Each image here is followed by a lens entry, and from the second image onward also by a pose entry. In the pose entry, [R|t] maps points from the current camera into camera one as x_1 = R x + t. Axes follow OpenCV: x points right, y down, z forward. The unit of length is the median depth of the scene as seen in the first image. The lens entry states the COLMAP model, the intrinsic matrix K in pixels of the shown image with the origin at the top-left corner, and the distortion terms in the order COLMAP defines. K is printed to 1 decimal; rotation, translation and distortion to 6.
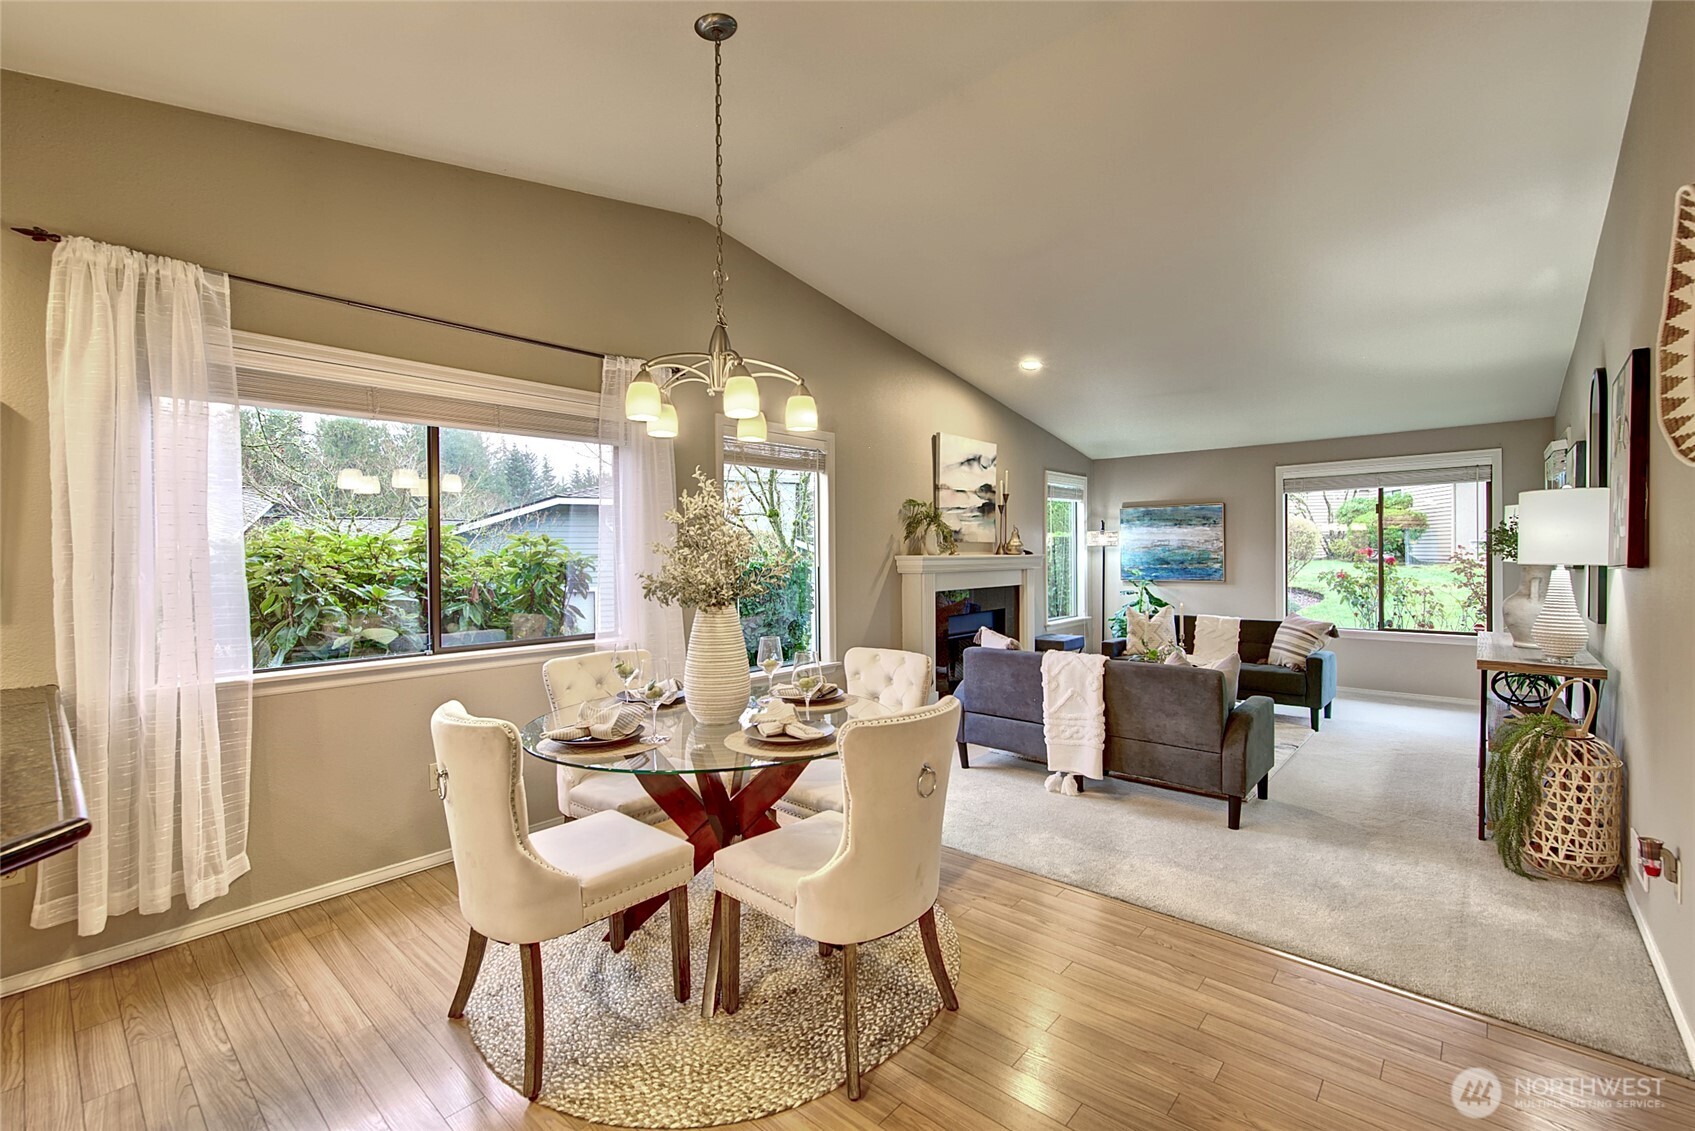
lens RADIAL K [[722.4, 0, 847.5], [0, 722.4, 565.5], [0, 0, 1]] dist [-0.016195, 0.010640]
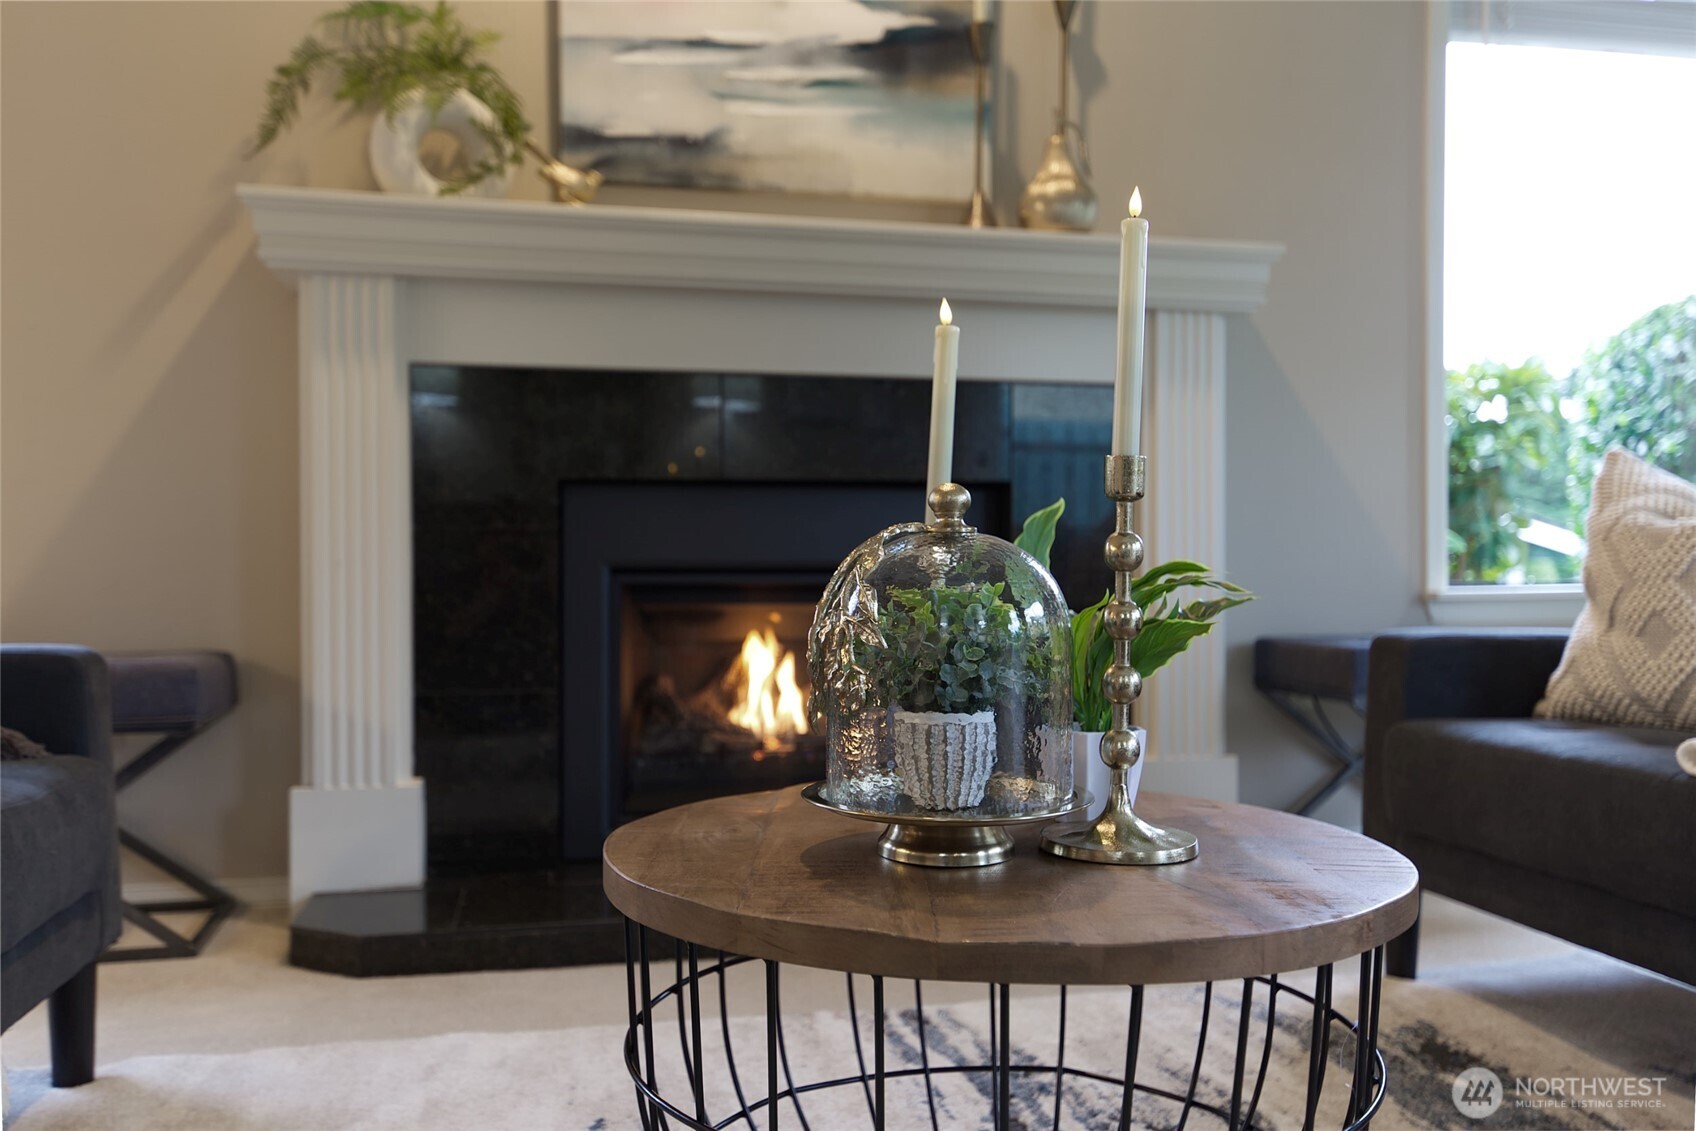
lens RADIAL K [[1397.8, 0, 848.0], [0, 1397.8, 565.5], [0, 0, 1]] dist [0.003827, -0.001347]
pose [[0.815684, 0.007454, -0.578450, 0.430548], [-0.011607, 0.999927, -0.003483, 0.087501], [0.578381, 0.009555, 0.815711, 0.609211]]
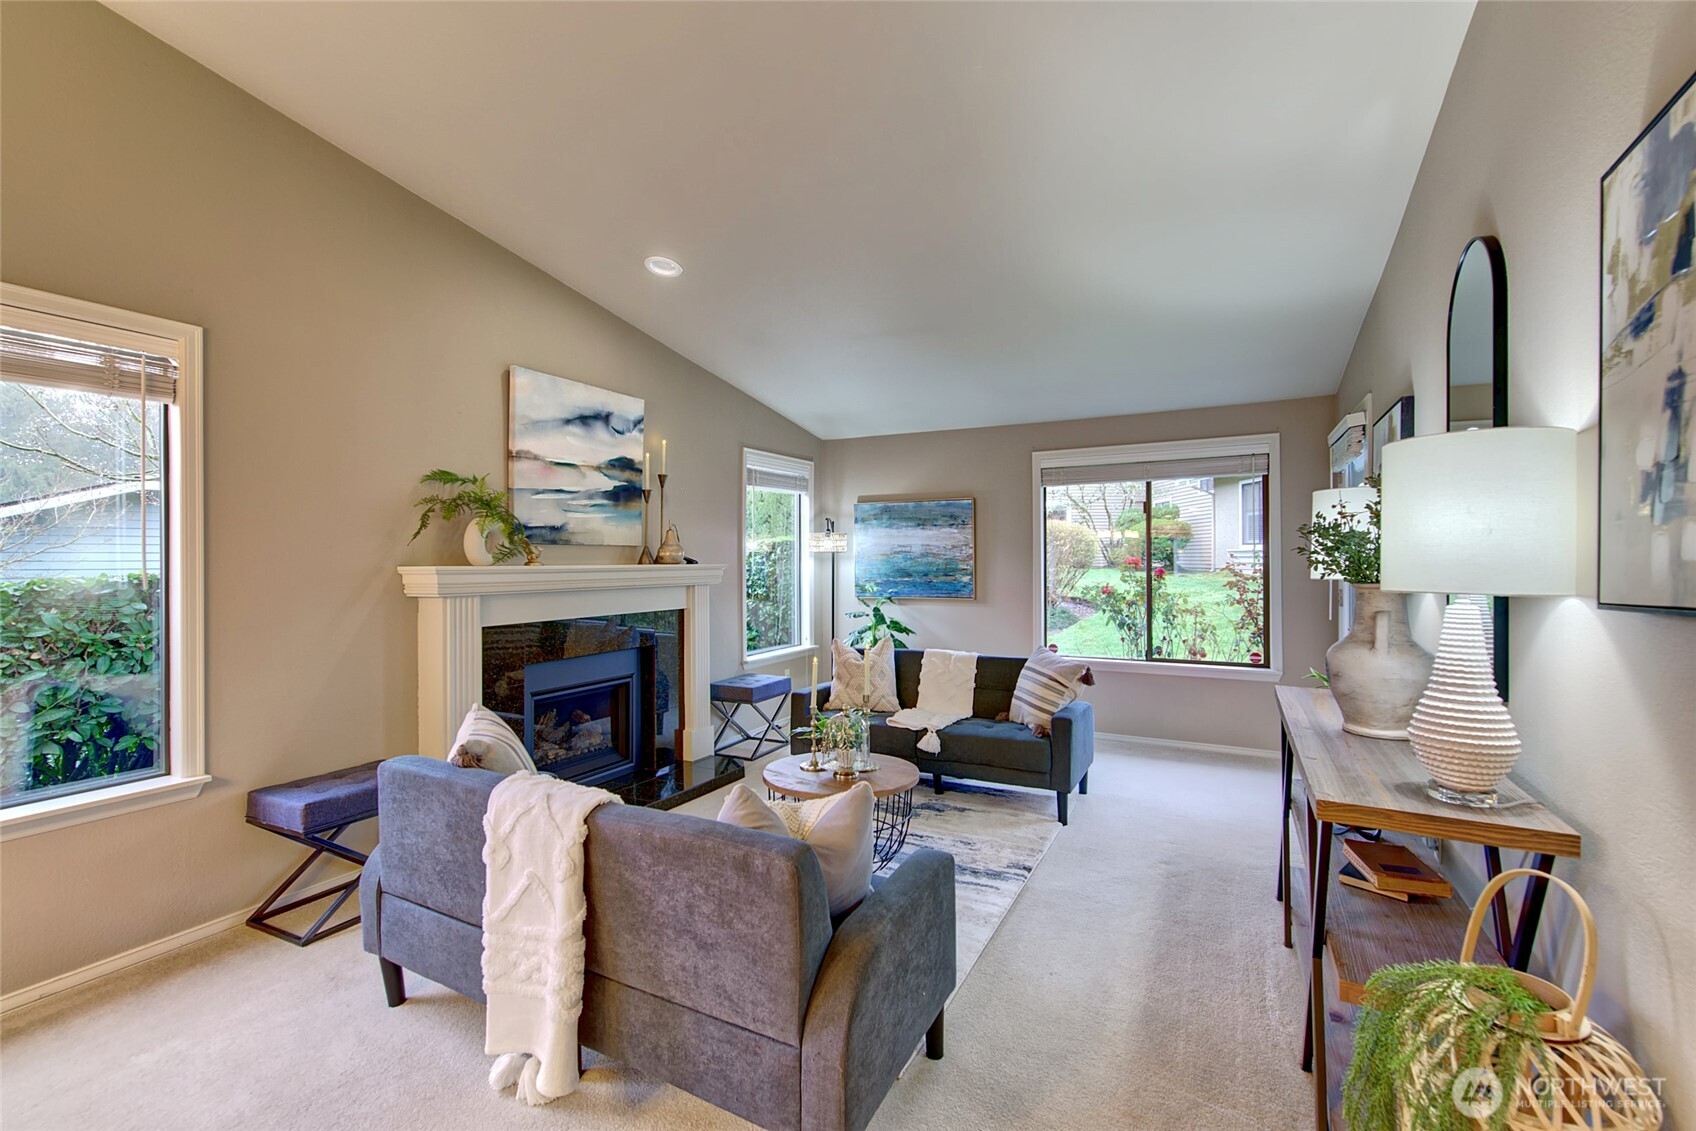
lens RADIAL K [[722.9, 0, 848.0], [0, 722.9, 565.5], [0, 0, 1]] dist [-0.016195, 0.010640]
pose [[0.972041, 0.002033, 0.234800, 0.234698], [0.000112, 0.999958, -0.009122, -0.007775], [-0.234809, 0.008893, 0.972001, 0.306578]]
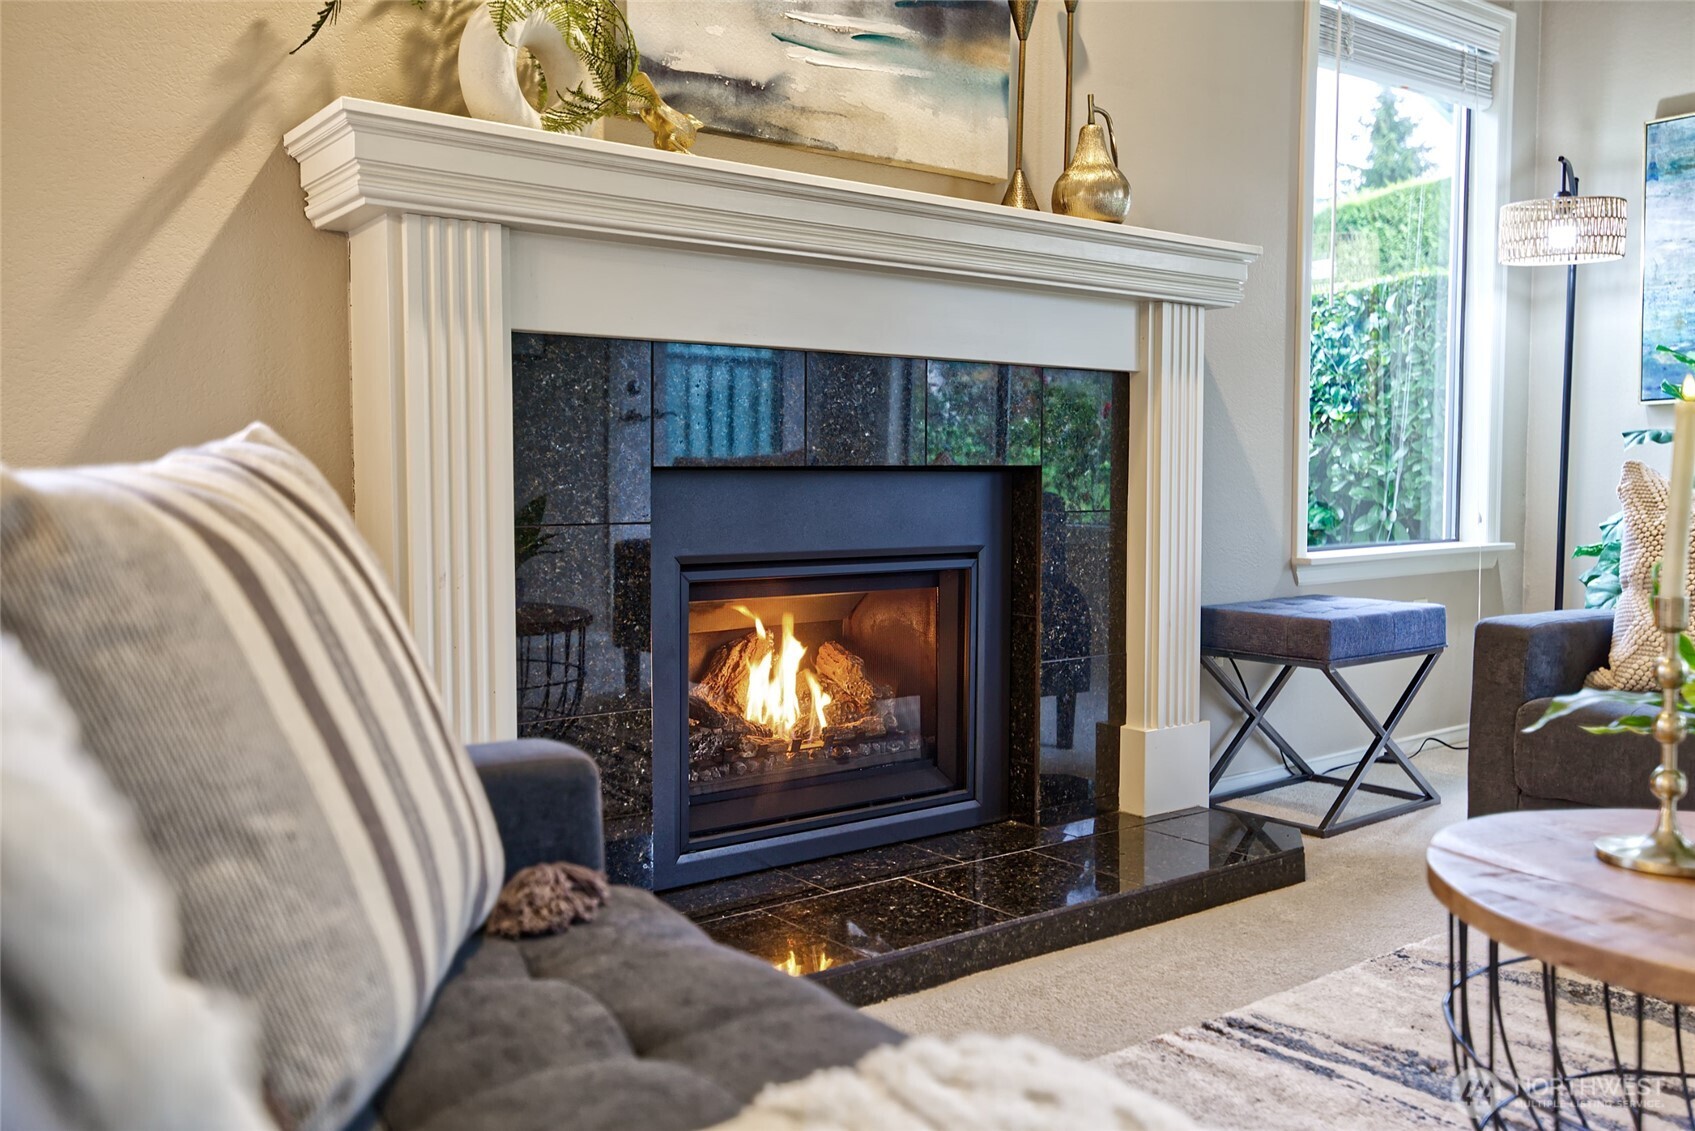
lens RADIAL K [[1397.0, 0, 847.5], [0, 1397.0, 565.5], [0, 0, 1]] dist [0.003827, -0.001347]
pose [[0.980856, 0.019475, -0.193756, 0.244028], [-0.009157, 0.998499, 0.054005, 0.067169], [0.194517, -0.051197, 0.979562, 0.550707]]
